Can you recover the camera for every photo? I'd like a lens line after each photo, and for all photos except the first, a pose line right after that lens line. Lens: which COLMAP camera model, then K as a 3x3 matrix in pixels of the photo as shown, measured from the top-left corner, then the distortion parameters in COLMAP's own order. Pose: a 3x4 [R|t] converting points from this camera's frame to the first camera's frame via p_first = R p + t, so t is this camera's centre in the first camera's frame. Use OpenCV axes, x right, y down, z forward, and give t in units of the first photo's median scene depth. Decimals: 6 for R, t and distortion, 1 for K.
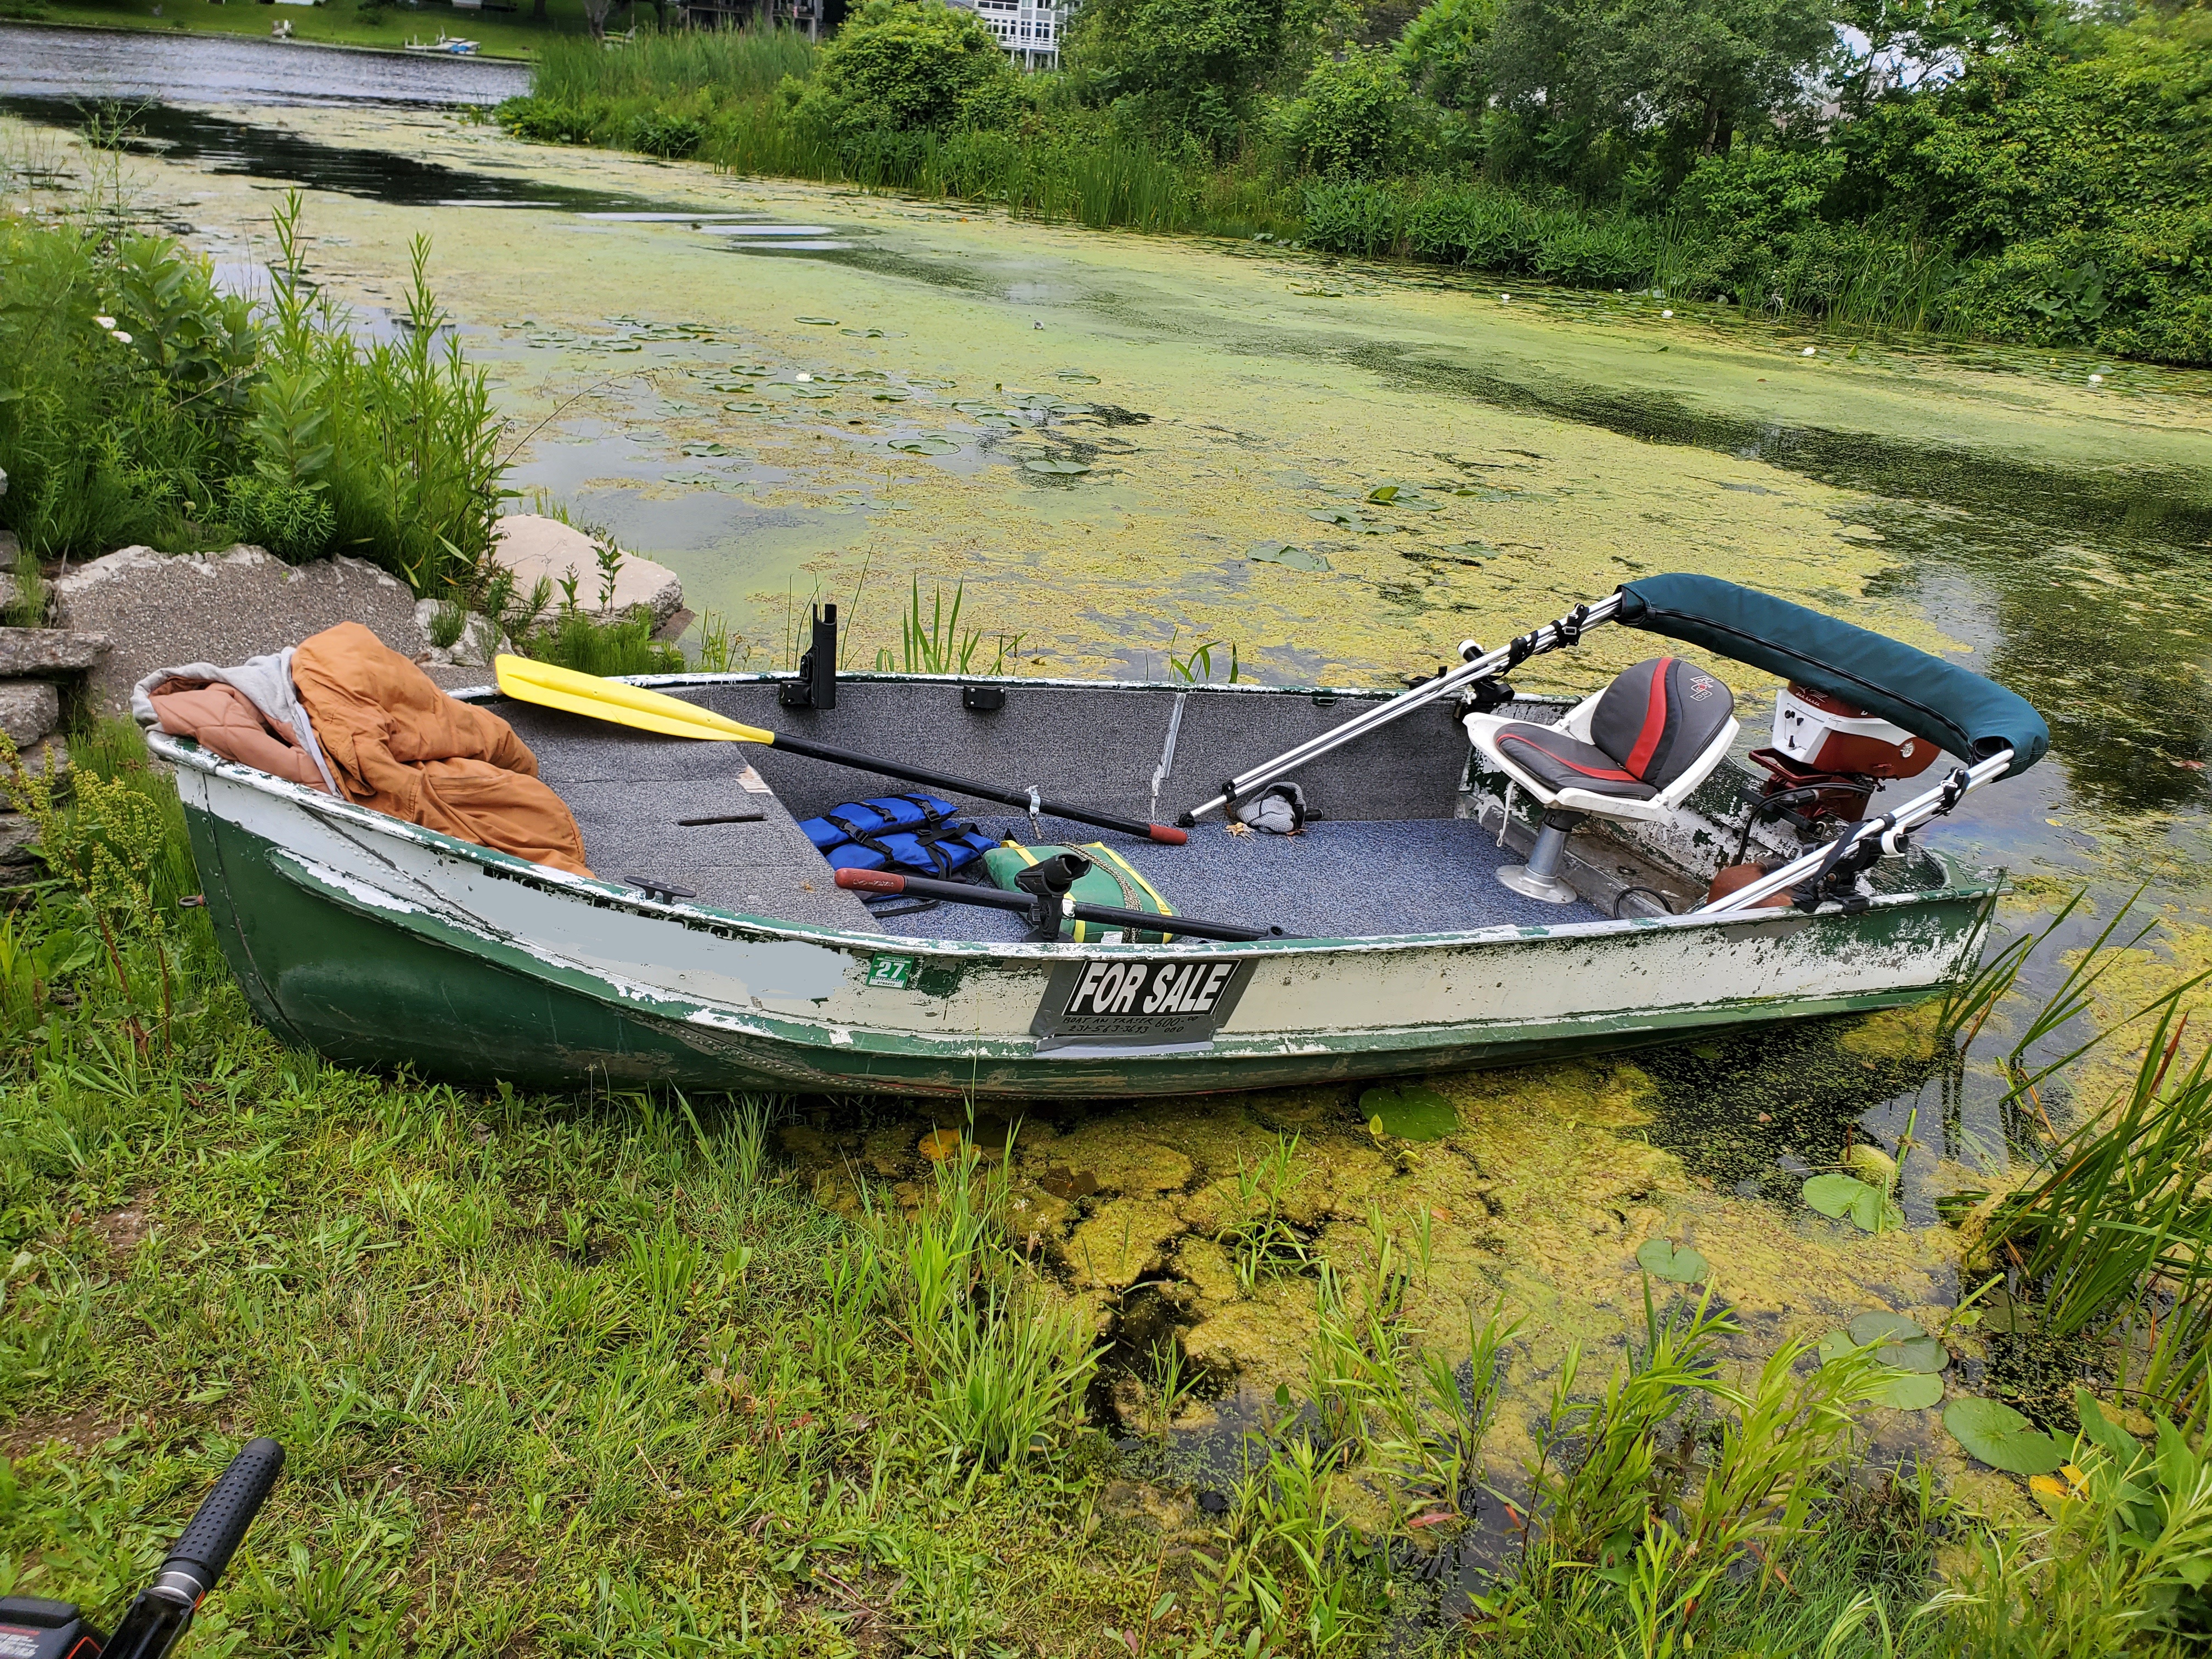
lens RADIAL K [[1651.7, 0, 1109.7], [0, 1651.7, 777.6], [0, 0, 1]] dist [0.004938, 0.009962]
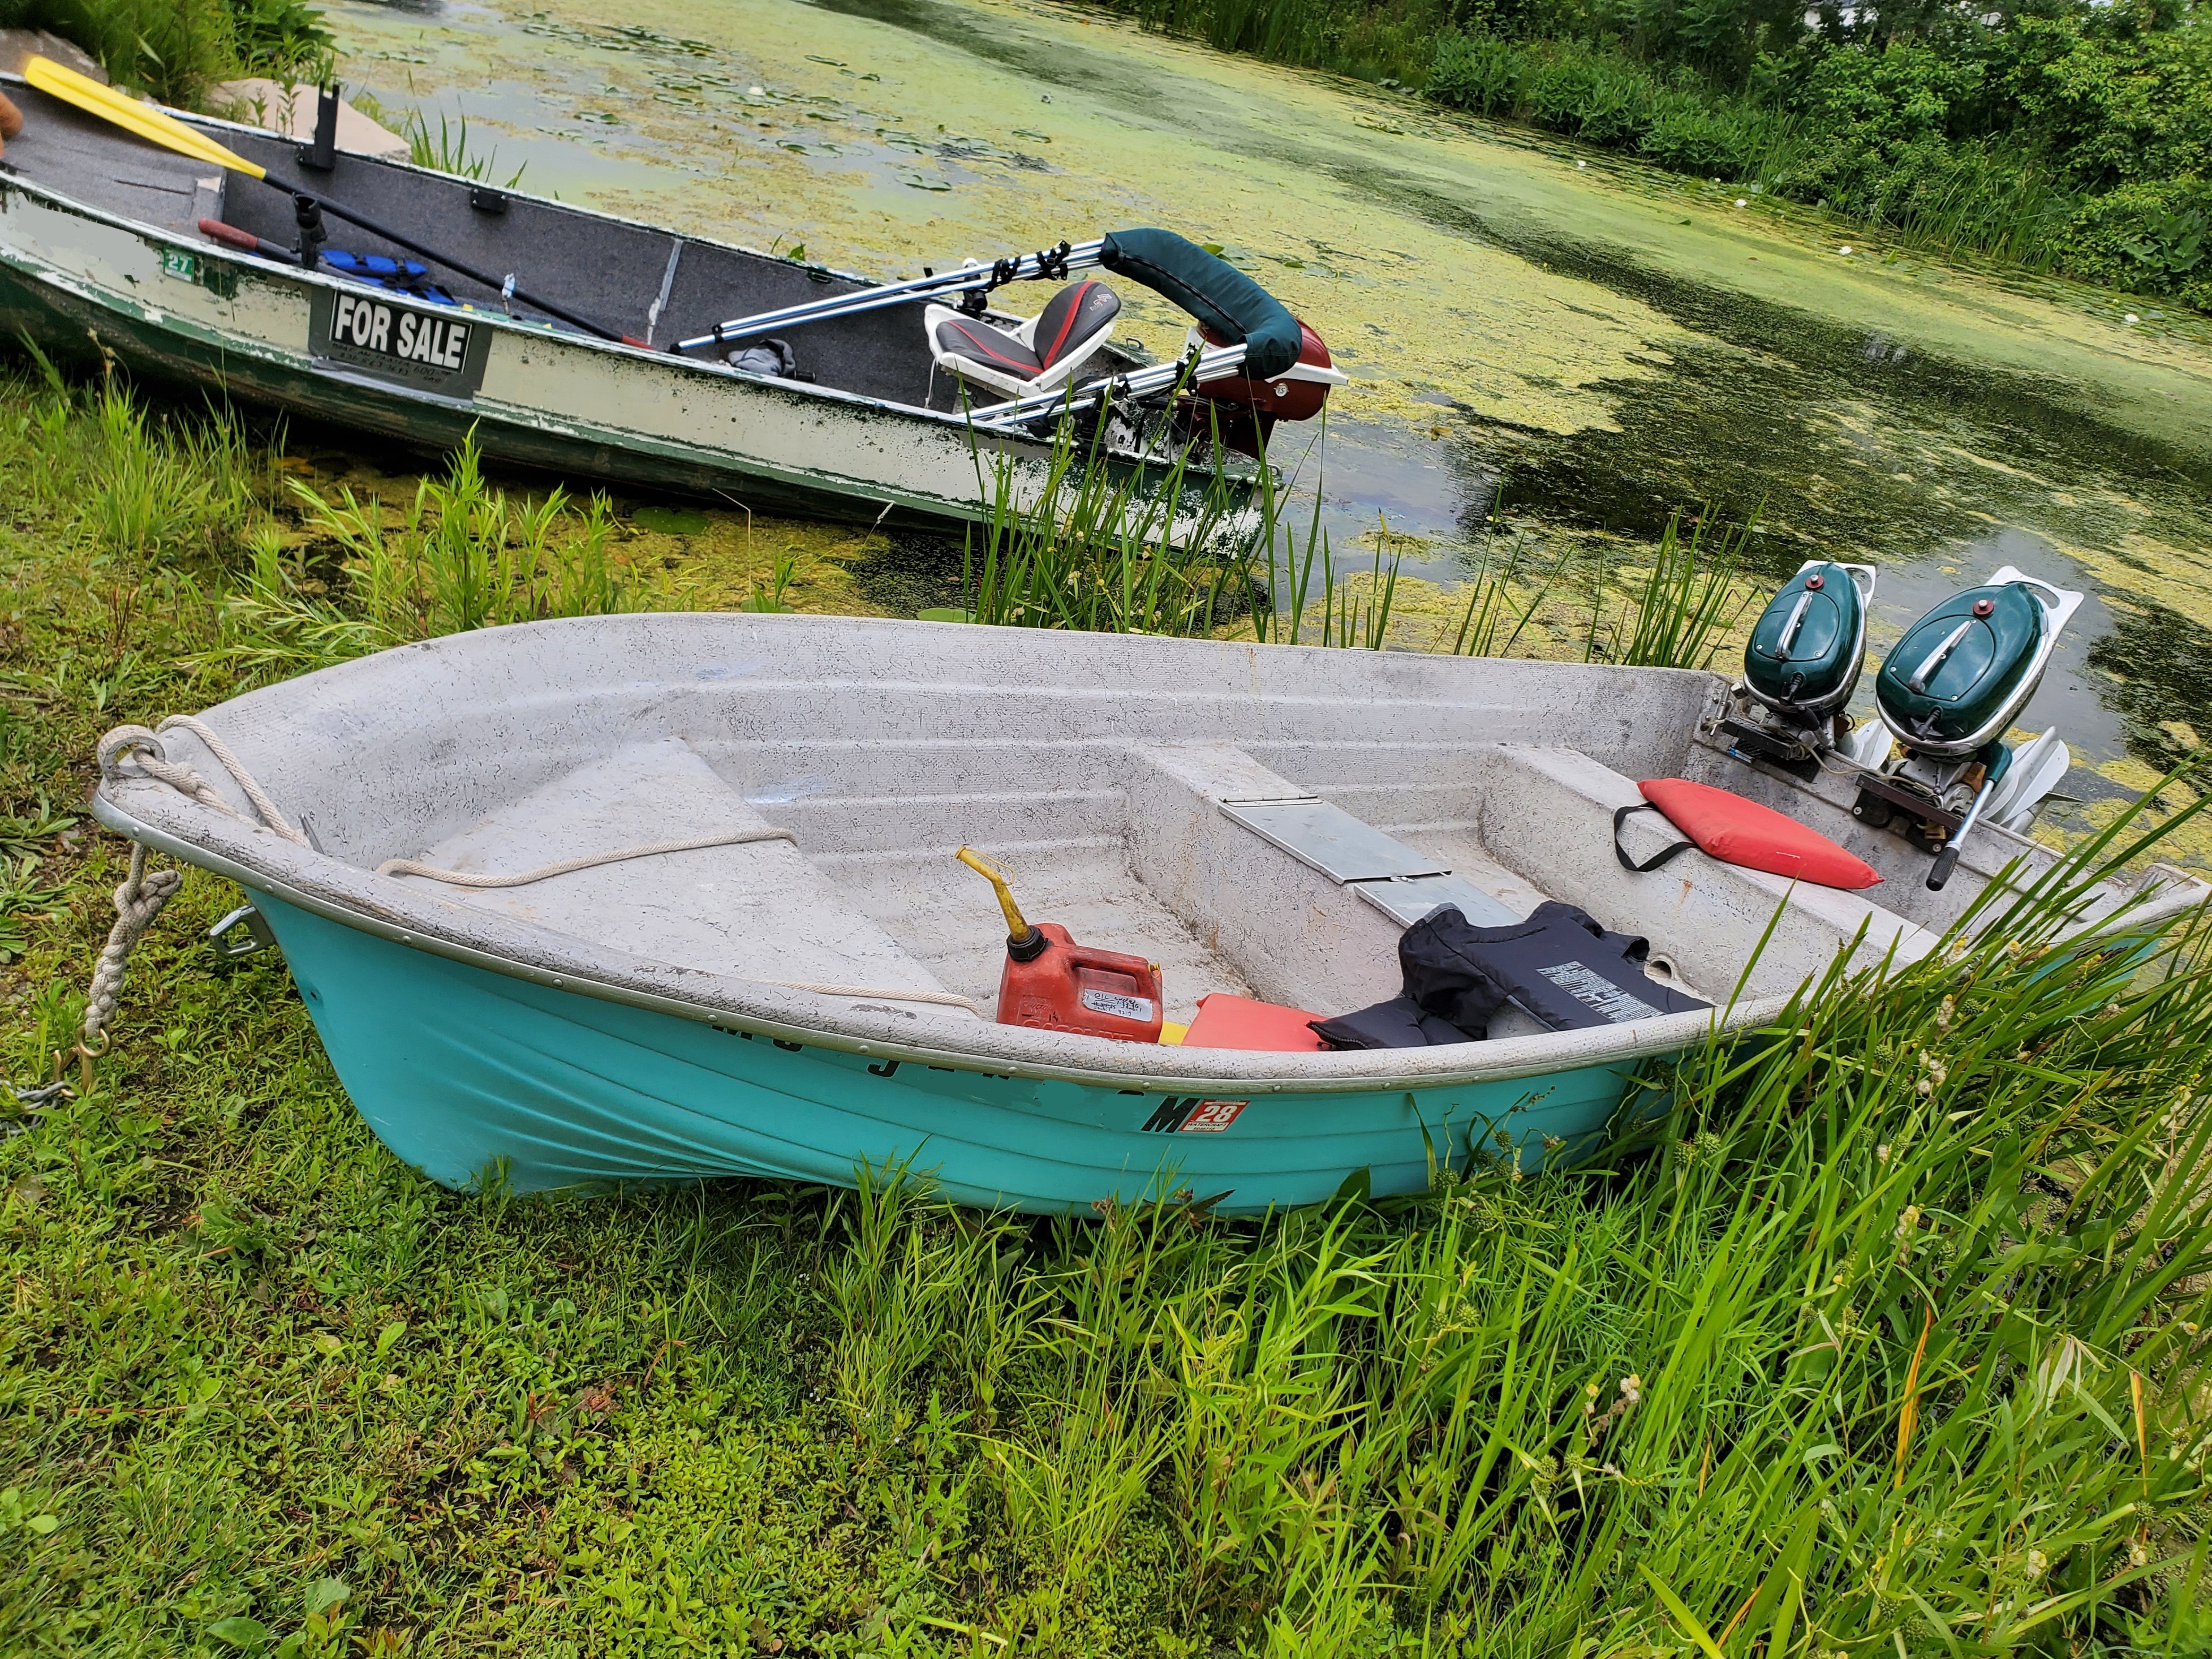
lens RADIAL K [[1666.3, 0, 1134.9], [0, 1666.3, 824.8], [0, 0, 1]] dist [0.026226, -0.029651]
pose [[0.983909, 0.164053, -0.070774, 0.112635], [-0.156823, 0.982766, 0.097861, 0.042227], [0.085609, -0.085187, 0.992680, -0.052074]]
